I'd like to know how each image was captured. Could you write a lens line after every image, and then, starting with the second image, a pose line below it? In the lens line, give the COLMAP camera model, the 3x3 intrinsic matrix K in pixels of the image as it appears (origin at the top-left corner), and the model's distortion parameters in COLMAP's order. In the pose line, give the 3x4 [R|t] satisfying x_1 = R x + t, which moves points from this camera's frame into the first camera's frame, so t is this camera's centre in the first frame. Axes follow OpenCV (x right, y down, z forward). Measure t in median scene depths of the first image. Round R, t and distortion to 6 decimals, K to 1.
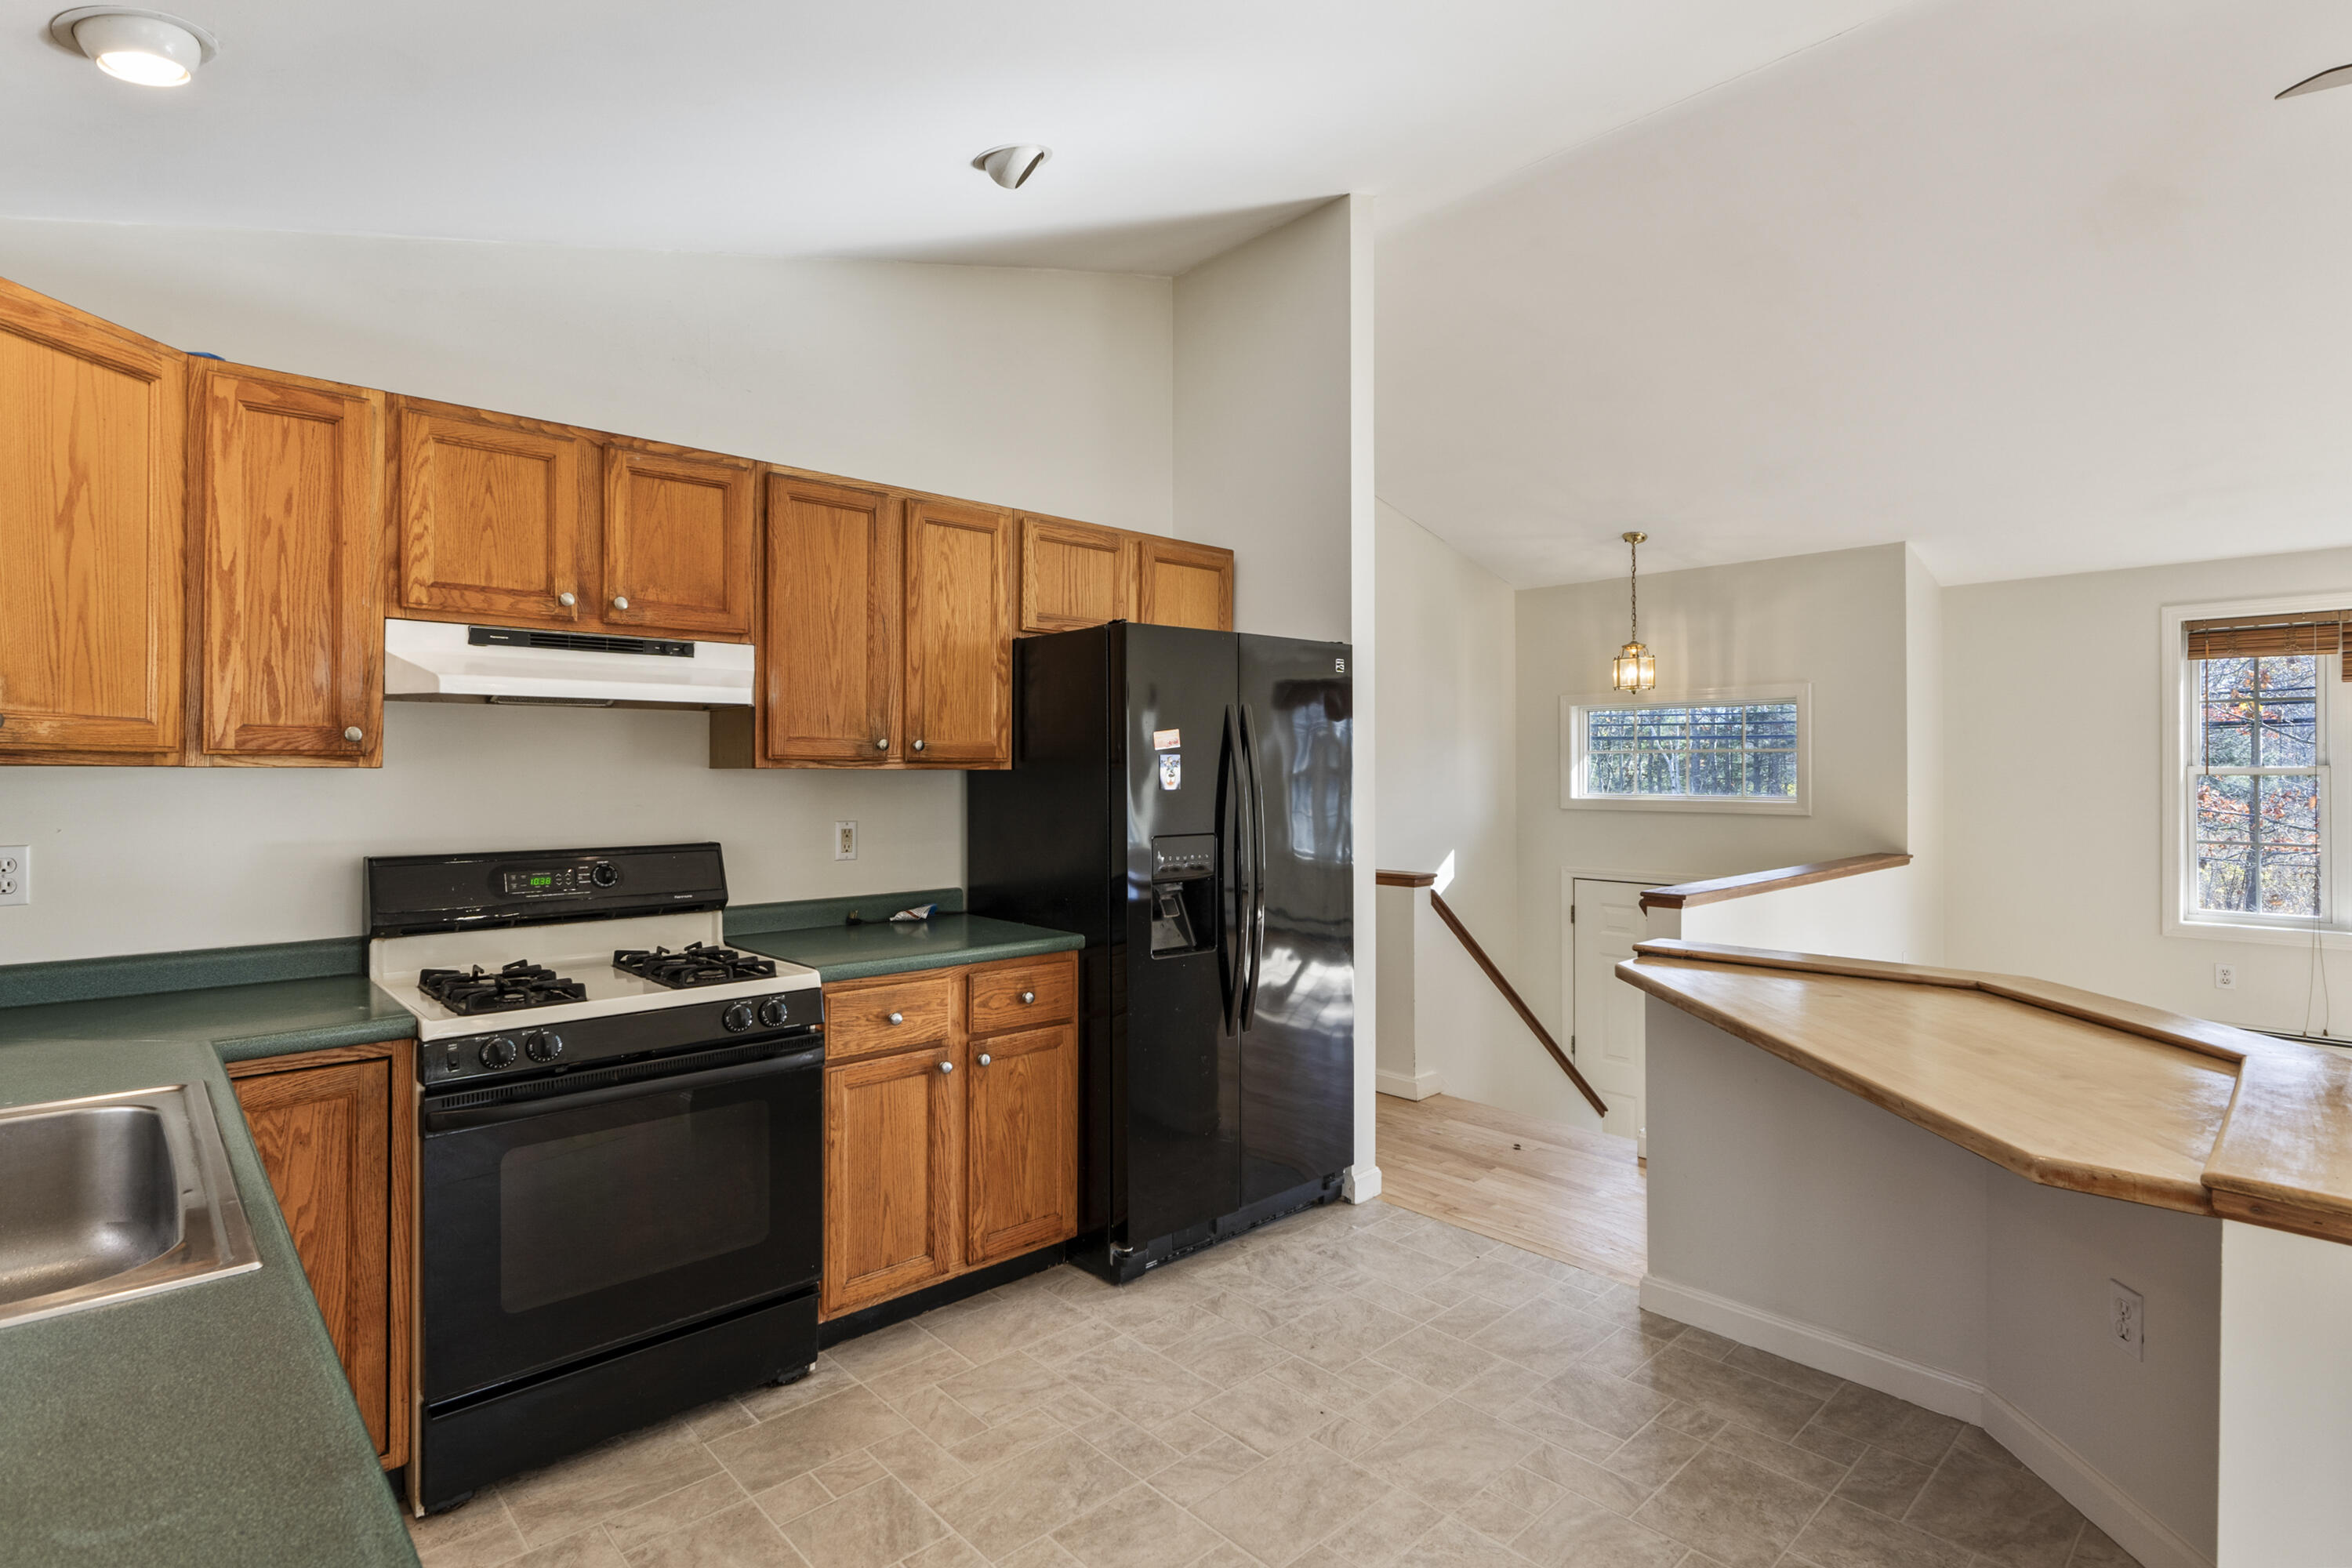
lens RADIAL K [[1143.3, 0, 1176.0], [0, 1143.3, 784.0], [0, 0, 1]] dist [0.000778, 0.000000]
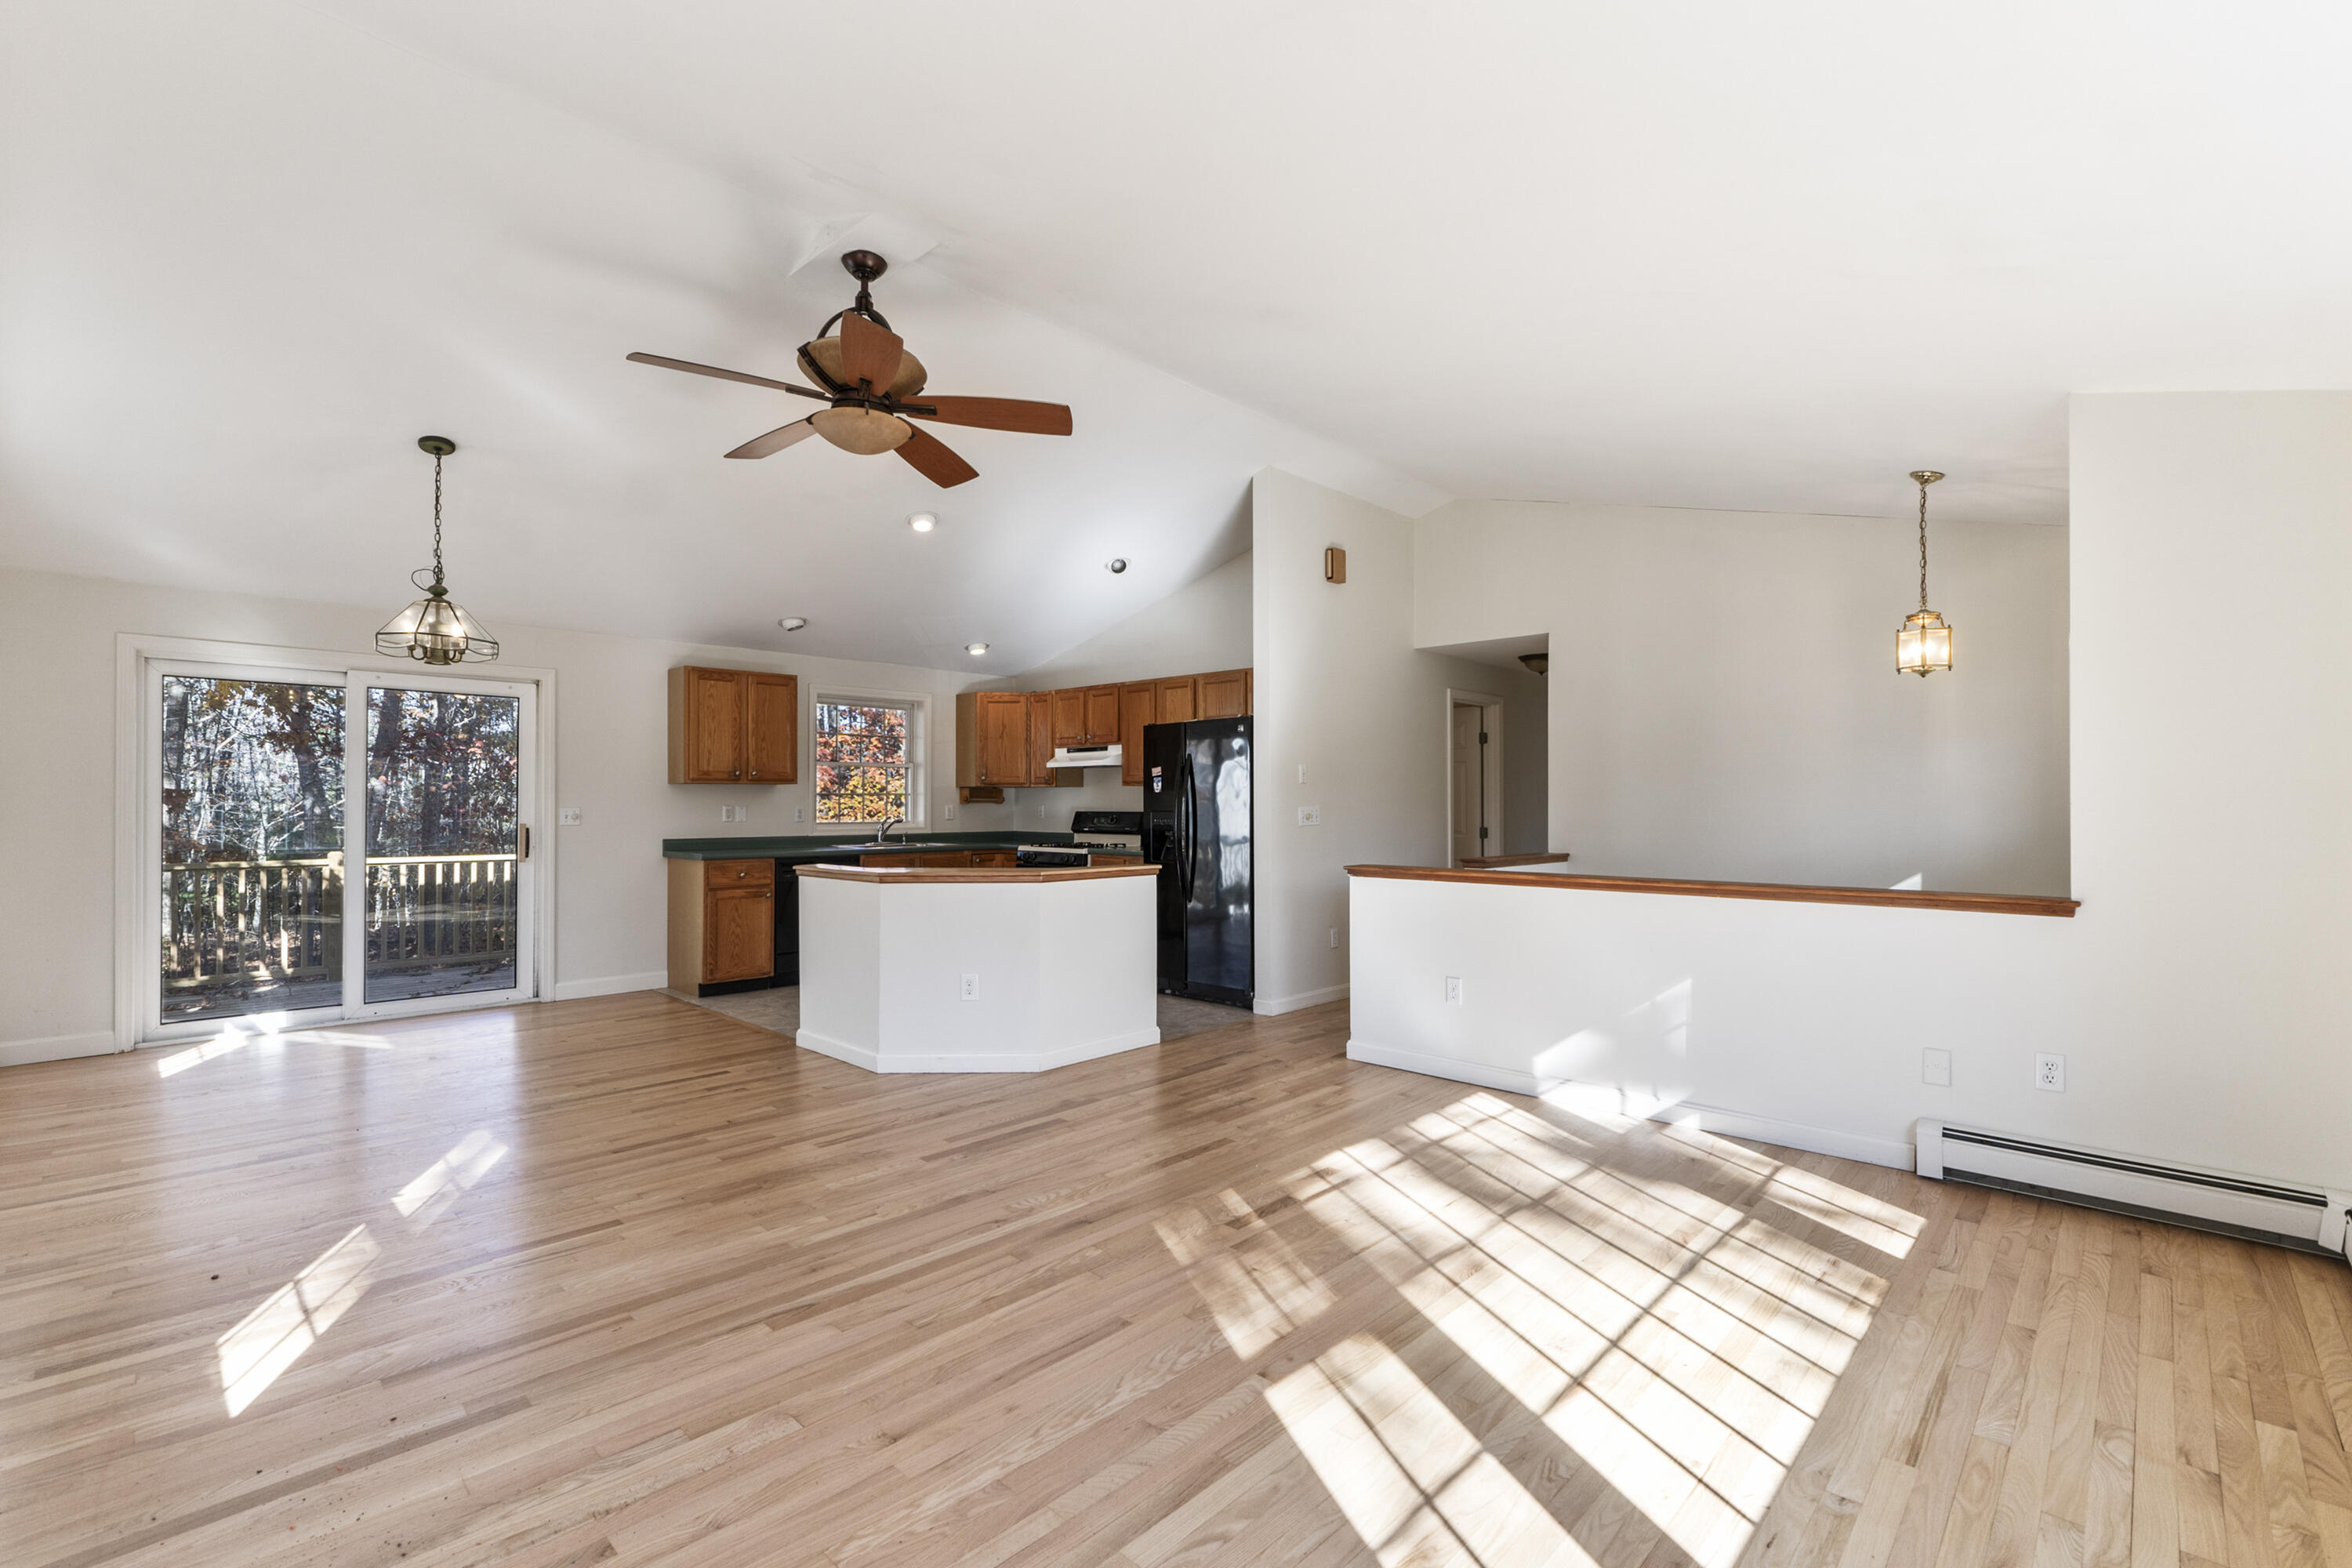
lens RADIAL K [[1030.6, 0, 1167.5], [0, 1030.6, 794.4], [0, 0, 1]] dist [-0.000504, -0.000456]
pose [[0.059138, -0.008314, -0.998215, 2.478131], [-0.011504, 0.999893, -0.009010, 0.034116], [0.998184, 0.012016, 0.059036, 1.023217]]
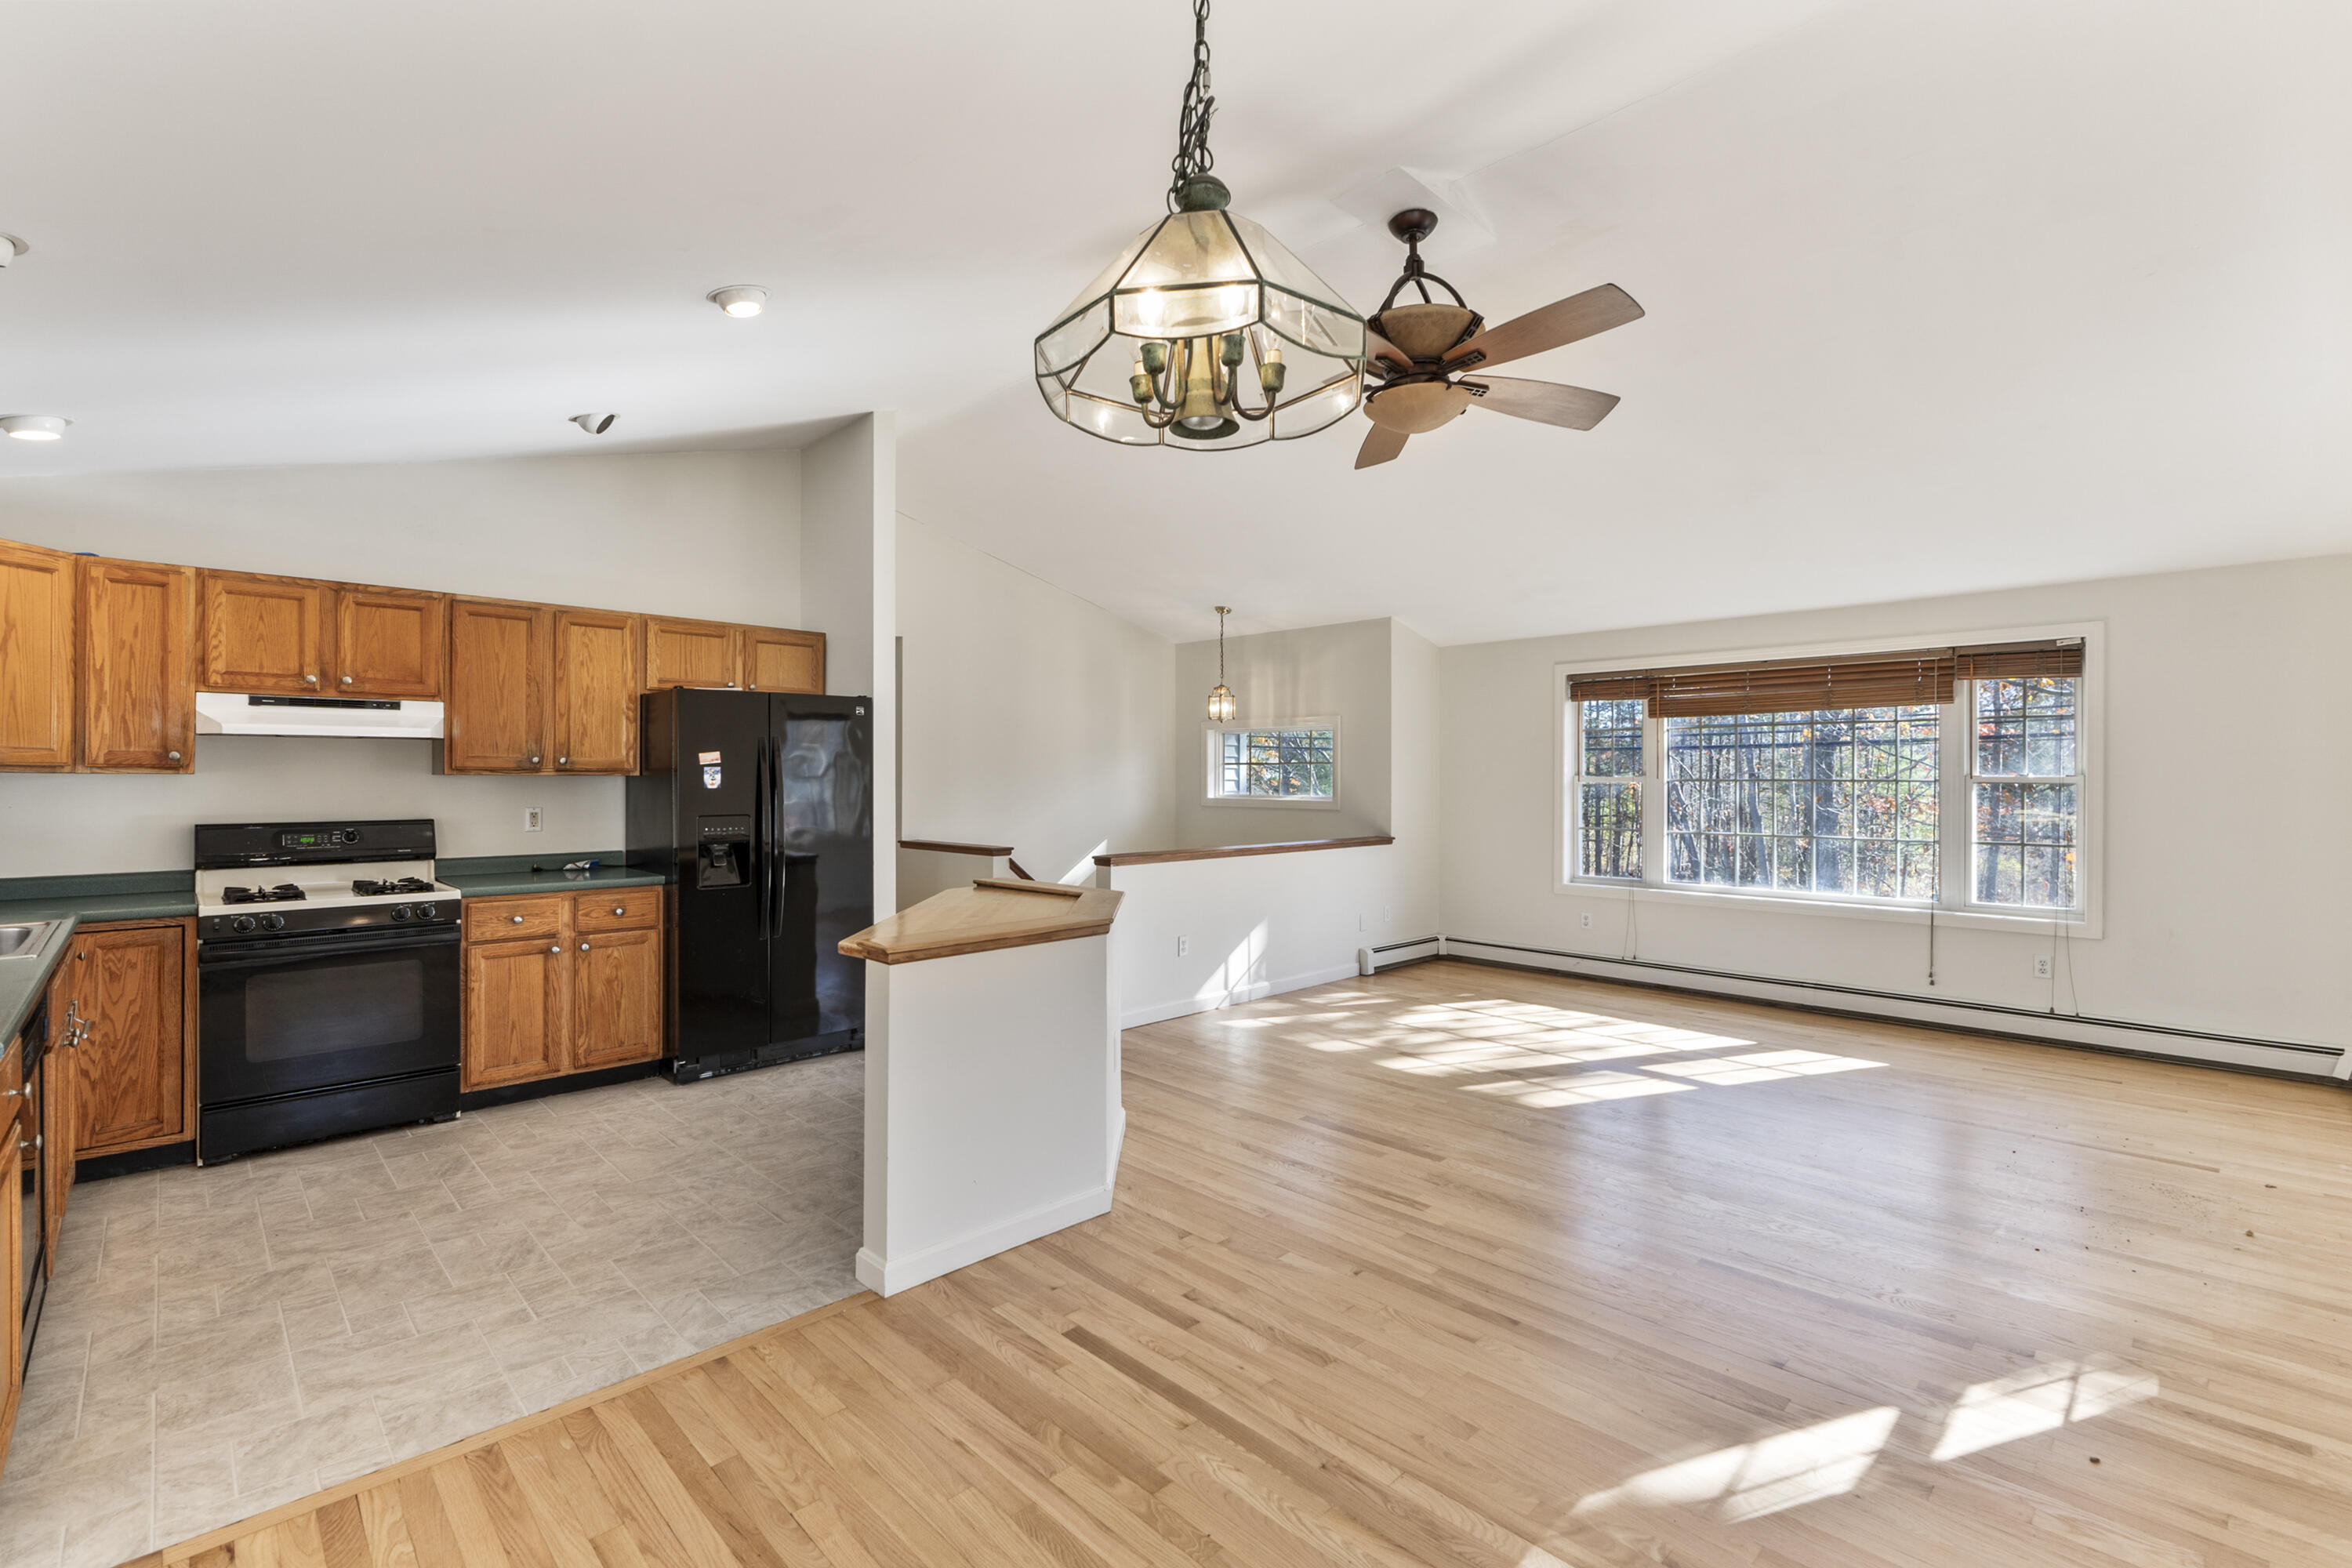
lens RADIAL K [[1030.6, 0, 1167.5], [0, 1030.6, 794.4], [0, 0, 1]] dist [-0.000504, -0.000456]
pose [[0.999784, 0.002670, 0.020608, 0.713982], [-0.002803, 0.999976, 0.006392, 0.003085], [-0.020591, -0.006449, 0.999767, -0.583481]]
